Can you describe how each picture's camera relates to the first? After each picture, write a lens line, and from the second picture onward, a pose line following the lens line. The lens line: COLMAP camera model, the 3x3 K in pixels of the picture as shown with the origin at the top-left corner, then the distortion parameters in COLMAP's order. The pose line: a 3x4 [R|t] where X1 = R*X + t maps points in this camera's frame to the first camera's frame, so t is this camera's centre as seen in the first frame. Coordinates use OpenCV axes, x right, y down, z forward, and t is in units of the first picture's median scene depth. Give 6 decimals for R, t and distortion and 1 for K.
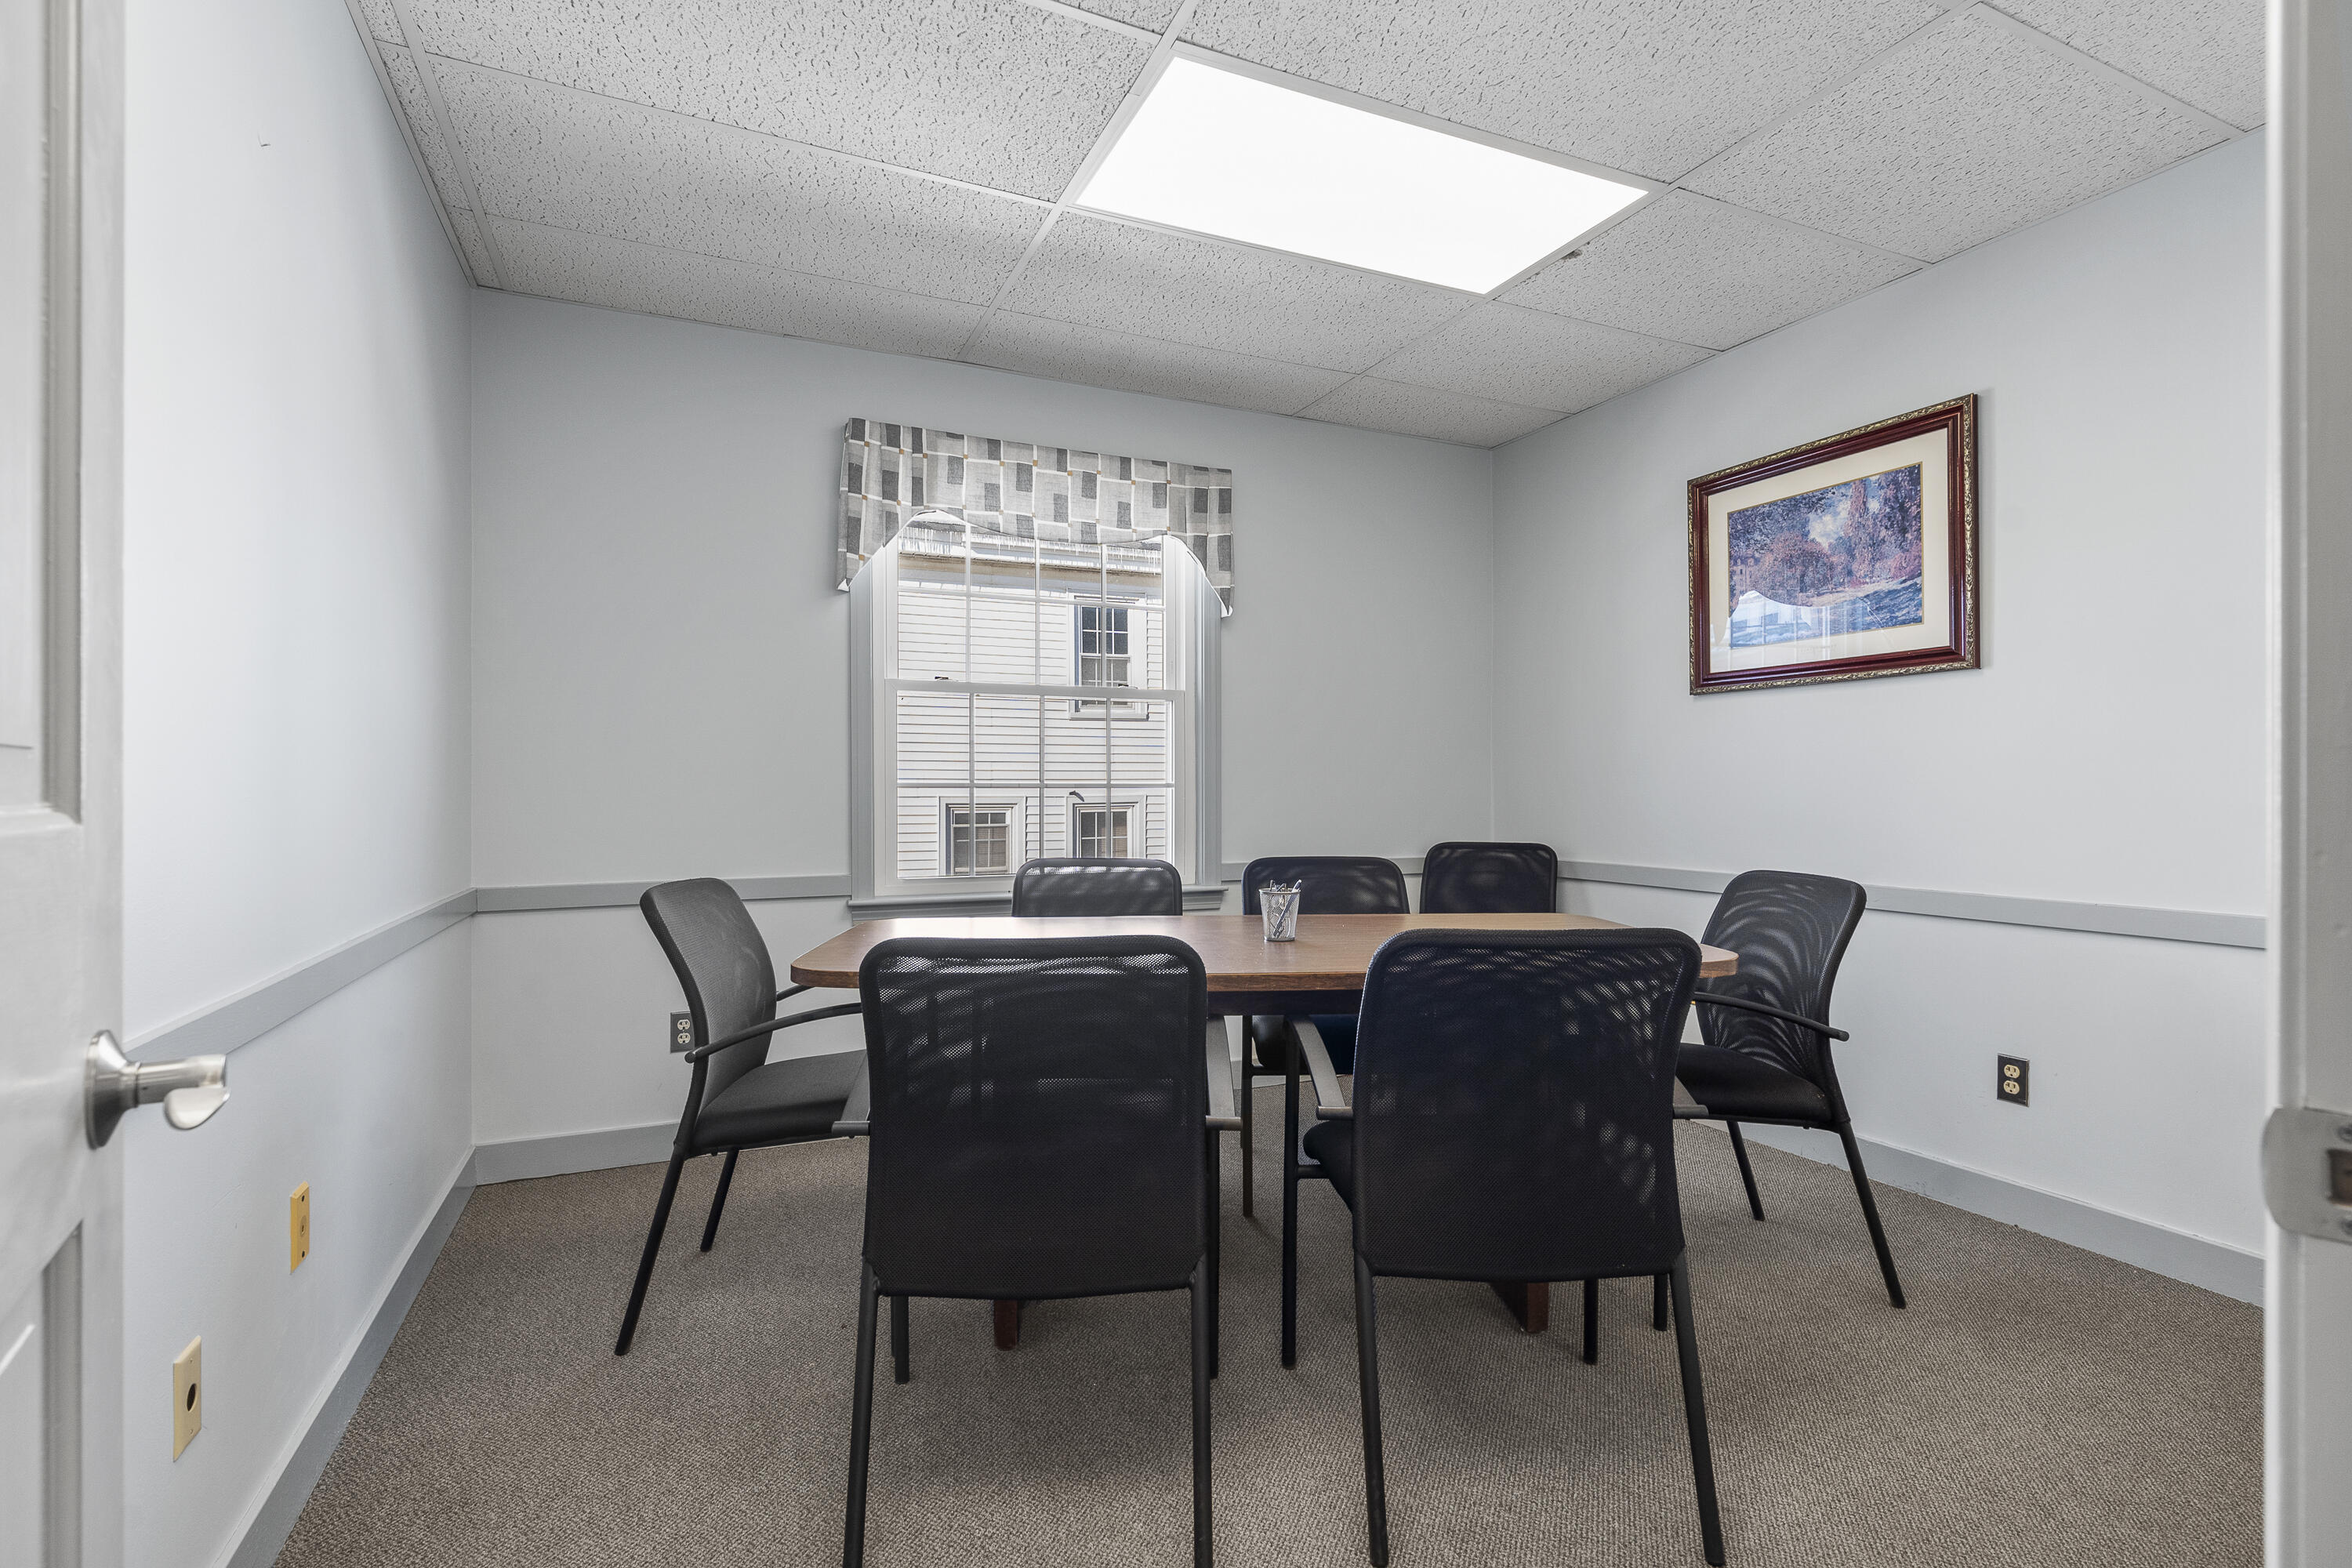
lens RADIAL K [[1098.3, 0, 1176.0], [0, 1098.3, 784.0], [0, 0, 1]] dist [-0.003356, -0.000507]
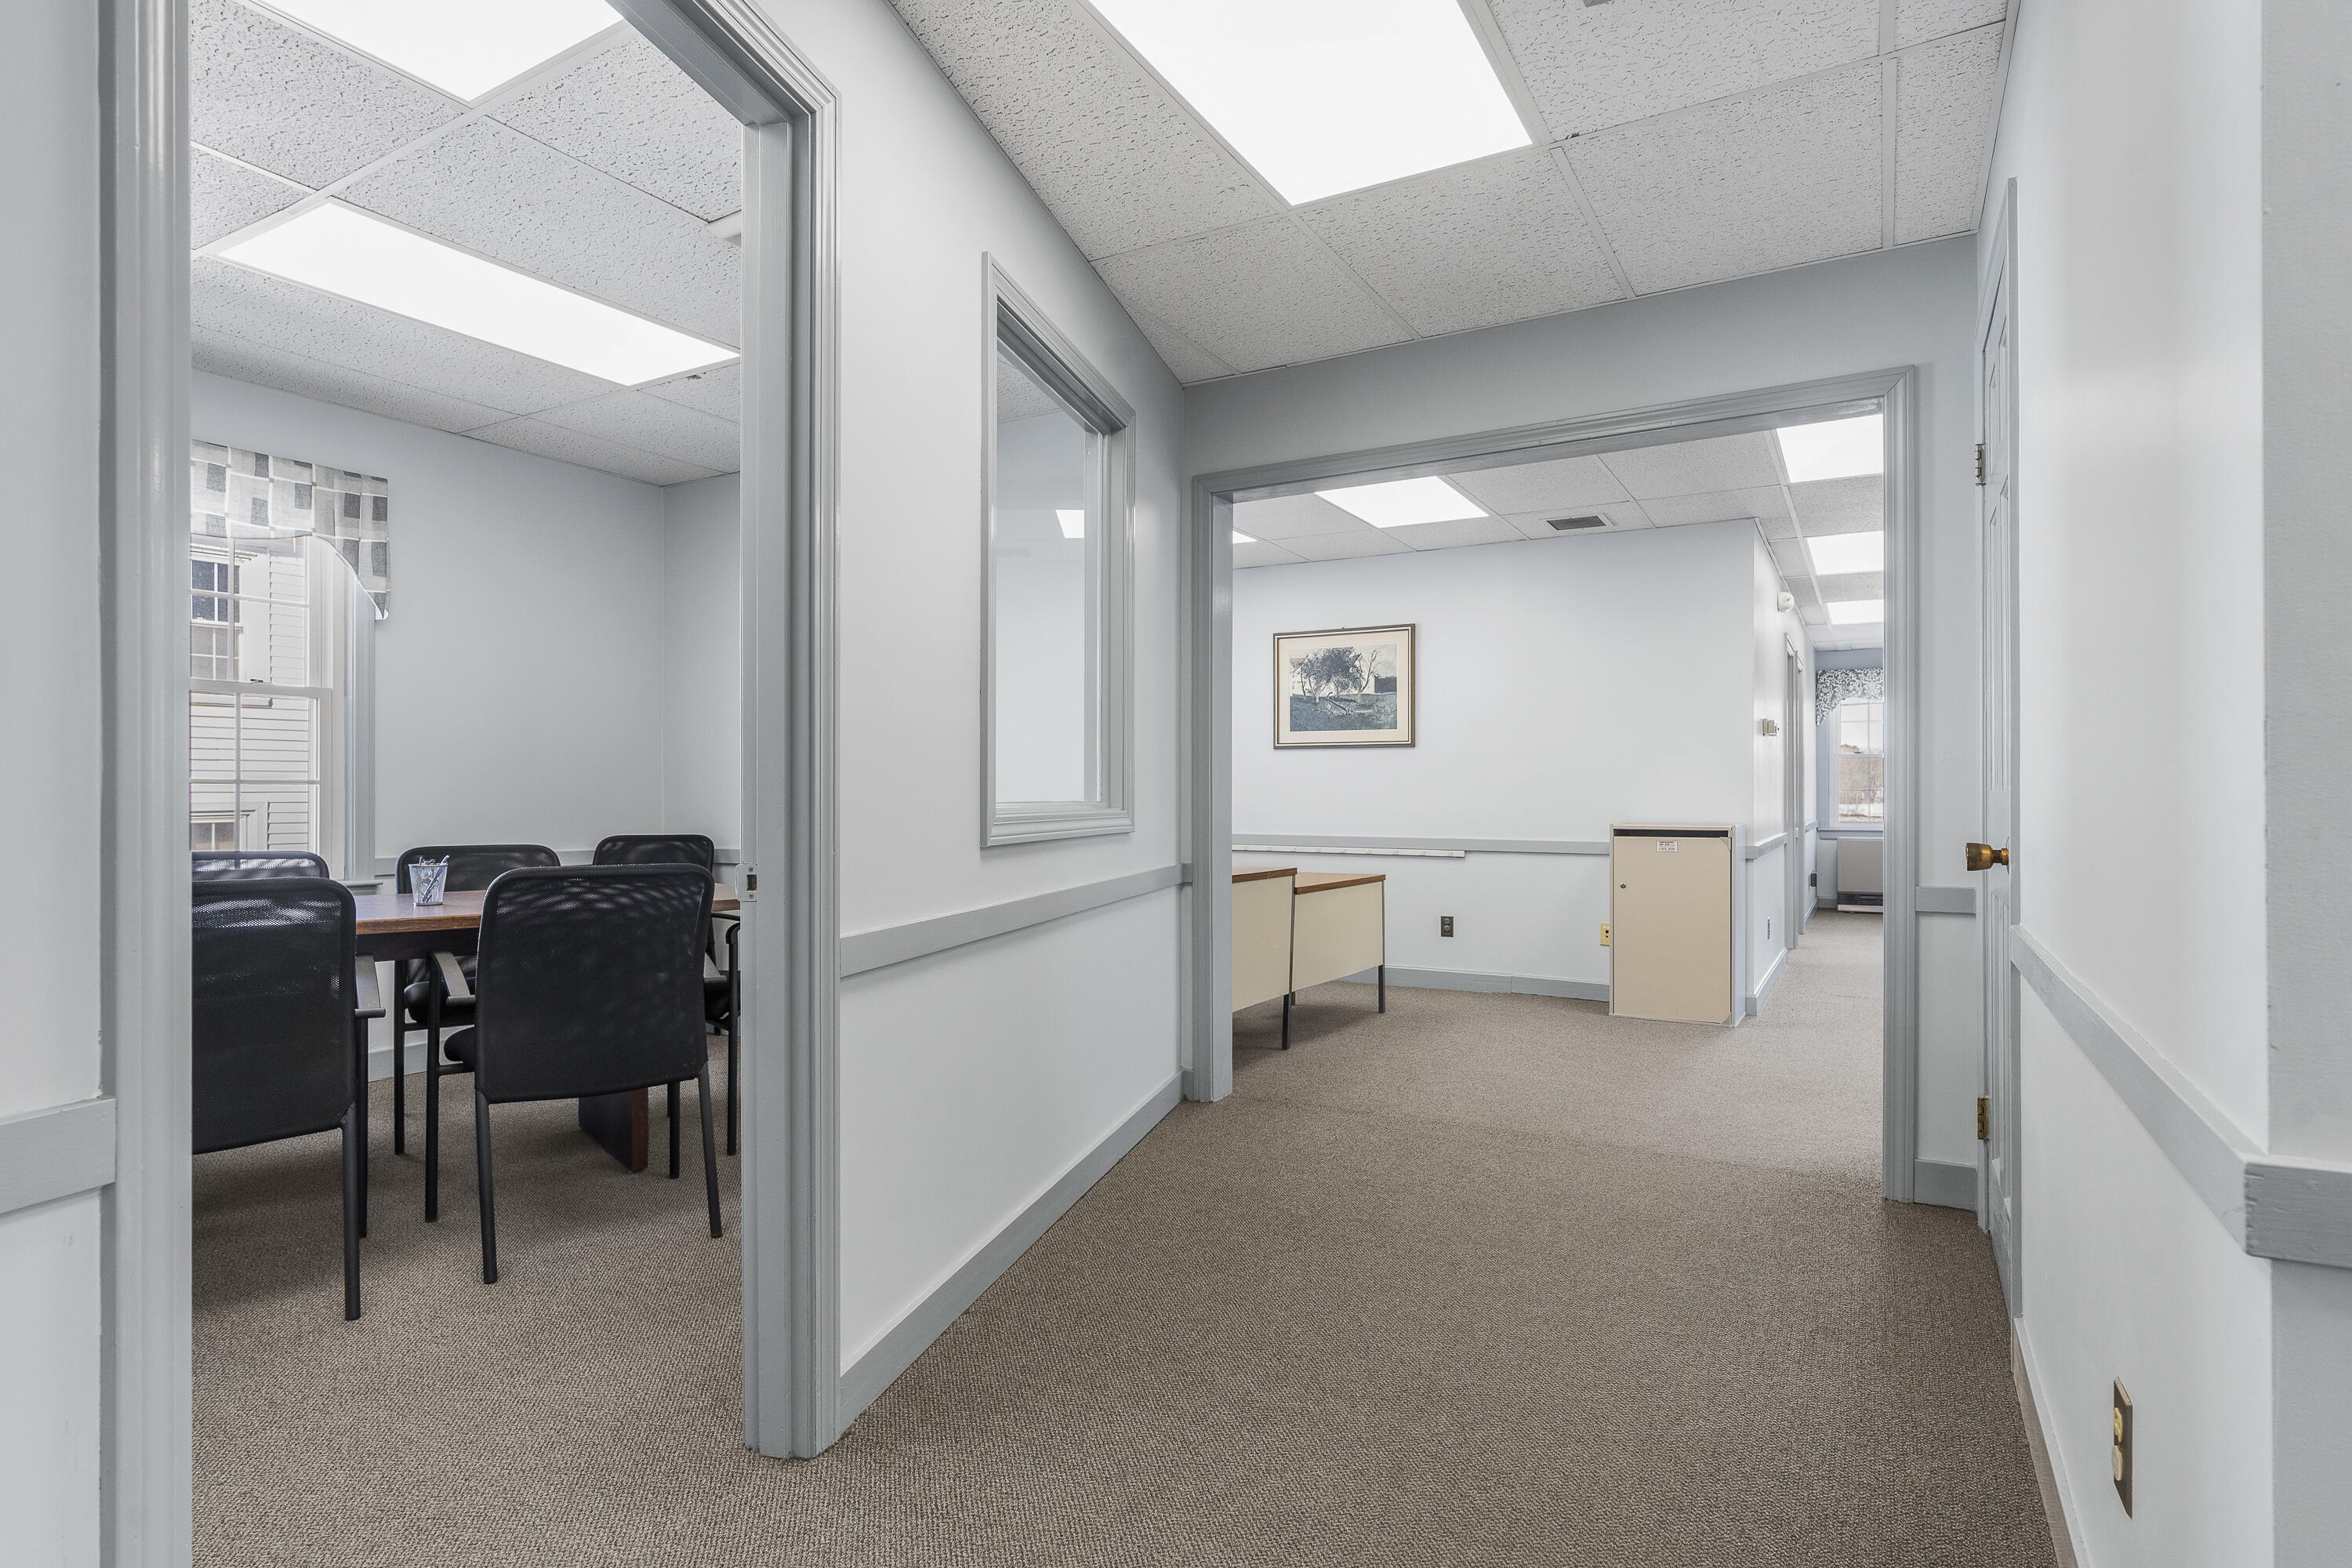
lens RADIAL K [[1226.8, 0, 1175.4], [0, 1226.8, 795.6], [0, 0, 1]] dist [-0.002409, 0.000184]
pose [[0.816462, 0.002406, 0.577394, -0.010082], [-0.004354, 0.999989, 0.001990, 0.008276], [-0.577383, -0.004139, 0.816463, -0.396644]]
